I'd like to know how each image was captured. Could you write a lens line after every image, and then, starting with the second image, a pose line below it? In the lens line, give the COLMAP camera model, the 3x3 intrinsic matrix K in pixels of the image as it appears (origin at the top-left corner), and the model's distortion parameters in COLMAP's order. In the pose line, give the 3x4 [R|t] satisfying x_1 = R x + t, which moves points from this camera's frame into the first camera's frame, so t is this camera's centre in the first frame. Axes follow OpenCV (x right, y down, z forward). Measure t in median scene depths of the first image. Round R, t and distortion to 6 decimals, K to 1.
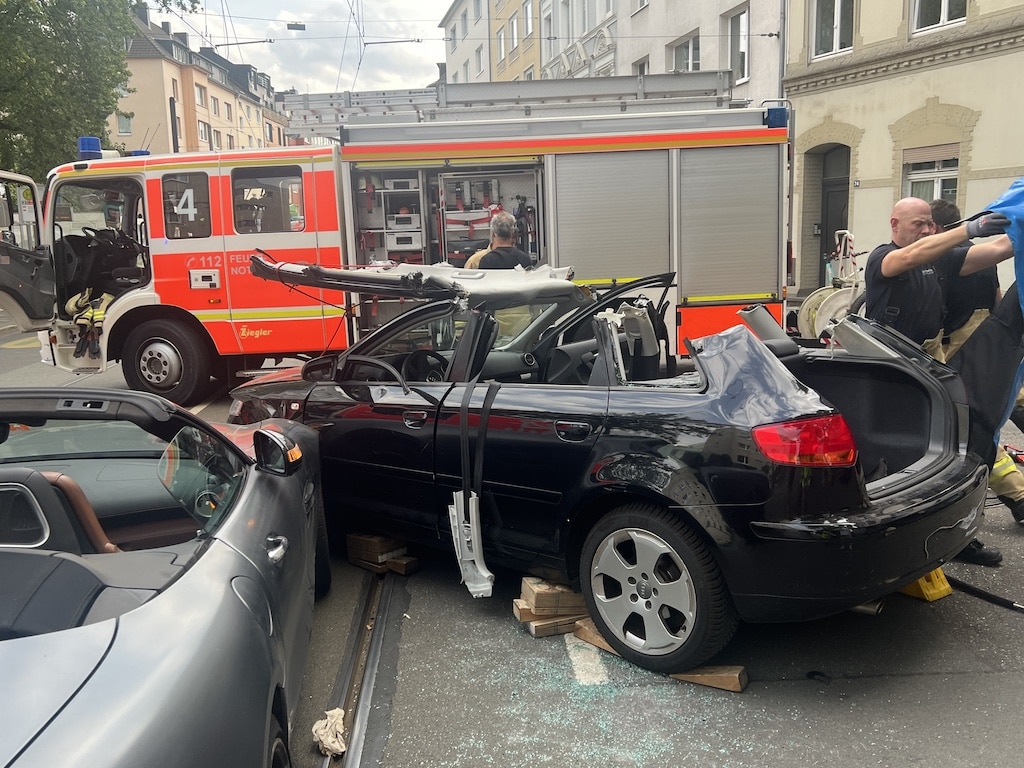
lens RADIAL K [[932.9, 0, 517.2], [0, 932.9, 389.7], [0, 0, 1]] dist [-0.022440, -0.017350]
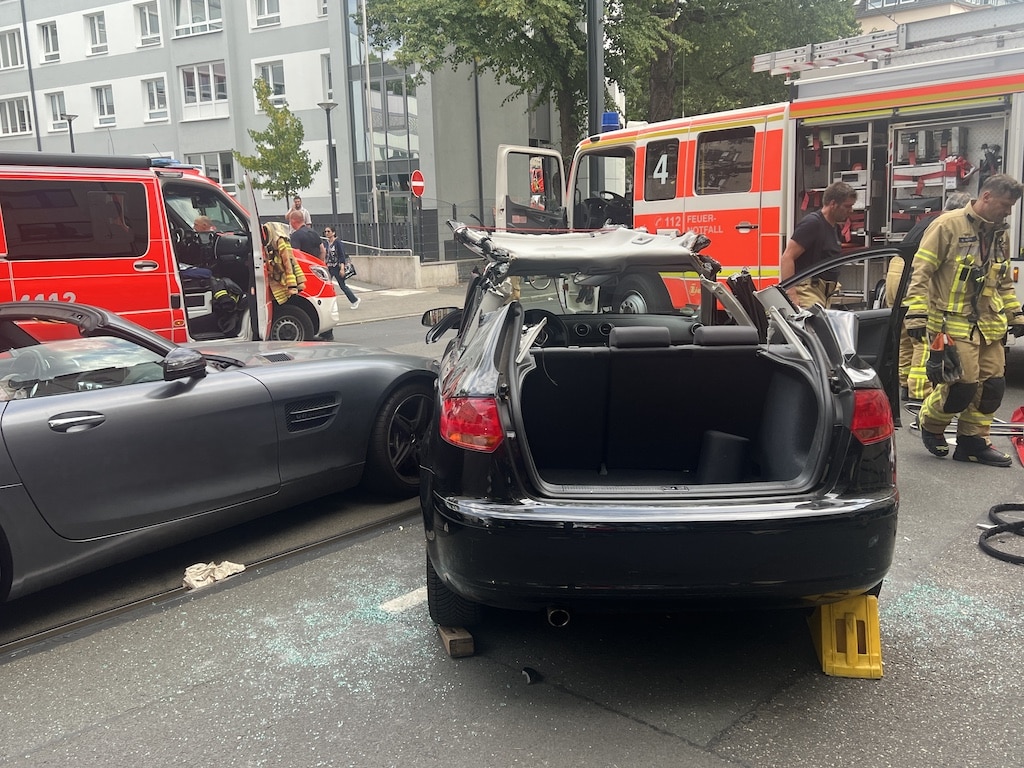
lens RADIAL K [[932.9, 0, 518.2], [0, 932.9, 381.0], [0, 0, 1]] dist [-0.022440, -0.017350]
pose [[0.696395, 0.119653, -0.707614, 0.333071], [-0.091671, 0.992757, 0.077651, -0.021168], [0.711780, 0.010792, 0.702320, 0.112206]]
